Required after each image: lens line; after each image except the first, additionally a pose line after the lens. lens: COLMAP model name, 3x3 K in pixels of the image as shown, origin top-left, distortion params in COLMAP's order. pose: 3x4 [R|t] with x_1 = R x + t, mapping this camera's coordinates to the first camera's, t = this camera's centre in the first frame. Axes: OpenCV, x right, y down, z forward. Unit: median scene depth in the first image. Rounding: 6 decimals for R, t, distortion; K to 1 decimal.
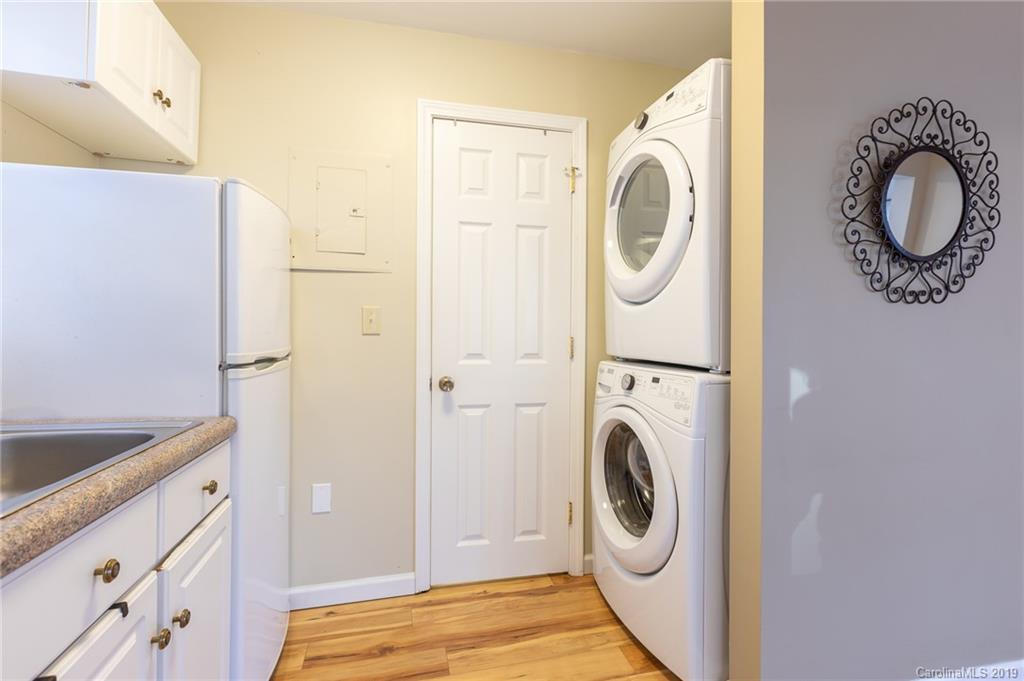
lens RADIAL K [[468.6, 0, 512.5], [0, 468.6, 330.9], [0, 0, 1]] dist [0.000651, -0.000446]
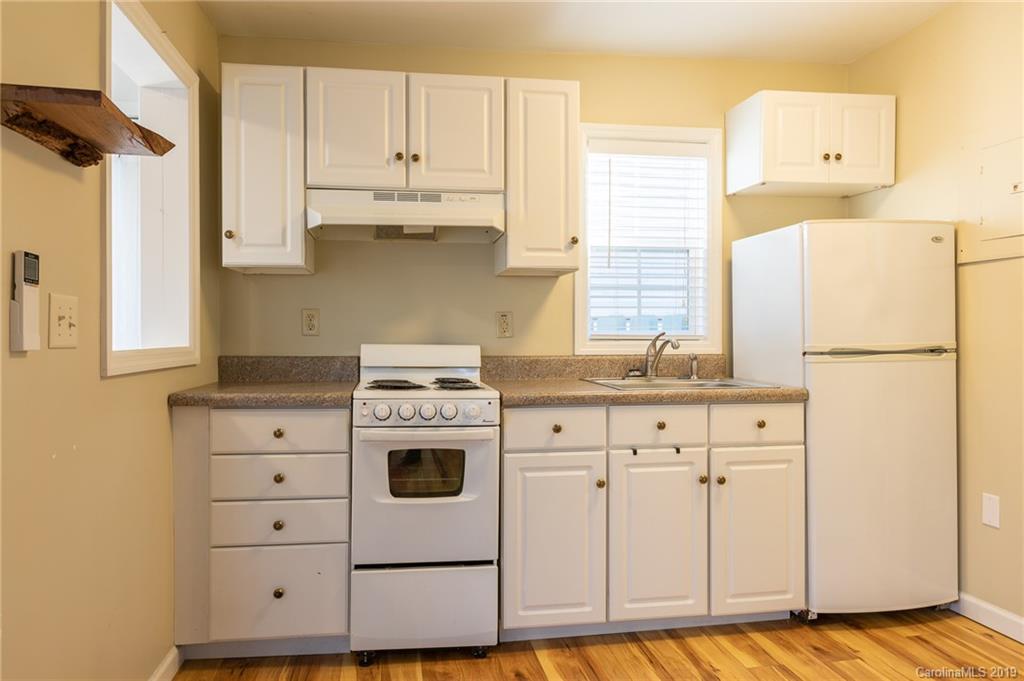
lens RADIAL K [[678.0, 0, 484.3], [0, 678.0, 338.2], [0, 0, 1]] dist [0.004228, -0.007988]
pose [[-0.098465, -0.001989, -0.995139, 1.359732], [0.006249, 0.999977, -0.002617, 0.025283], [0.995121, -0.006476, -0.098450, 0.203100]]
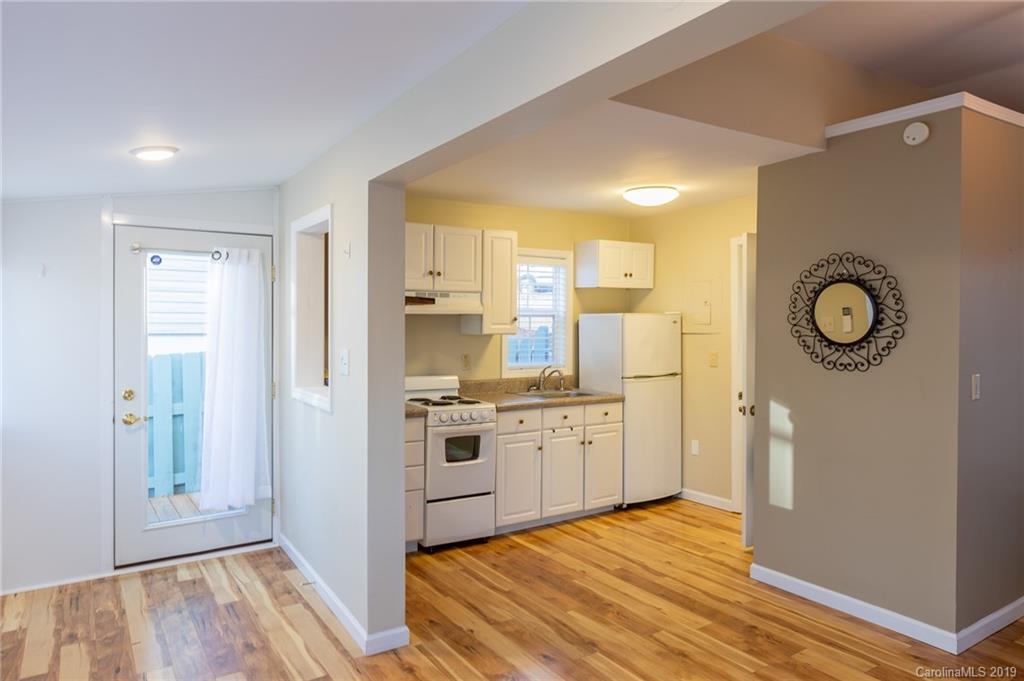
lens RADIAL K [[678.0, 0, 496.4], [0, 678.0, 328.8], [0, 0, 1]] dist [0.004228, -0.007988]
pose [[0.320978, 0.006273, -0.947066, 2.756152], [0.003425, 0.999964, 0.007785, -0.231897], [0.947081, -0.005743, 0.320944, -0.964208]]
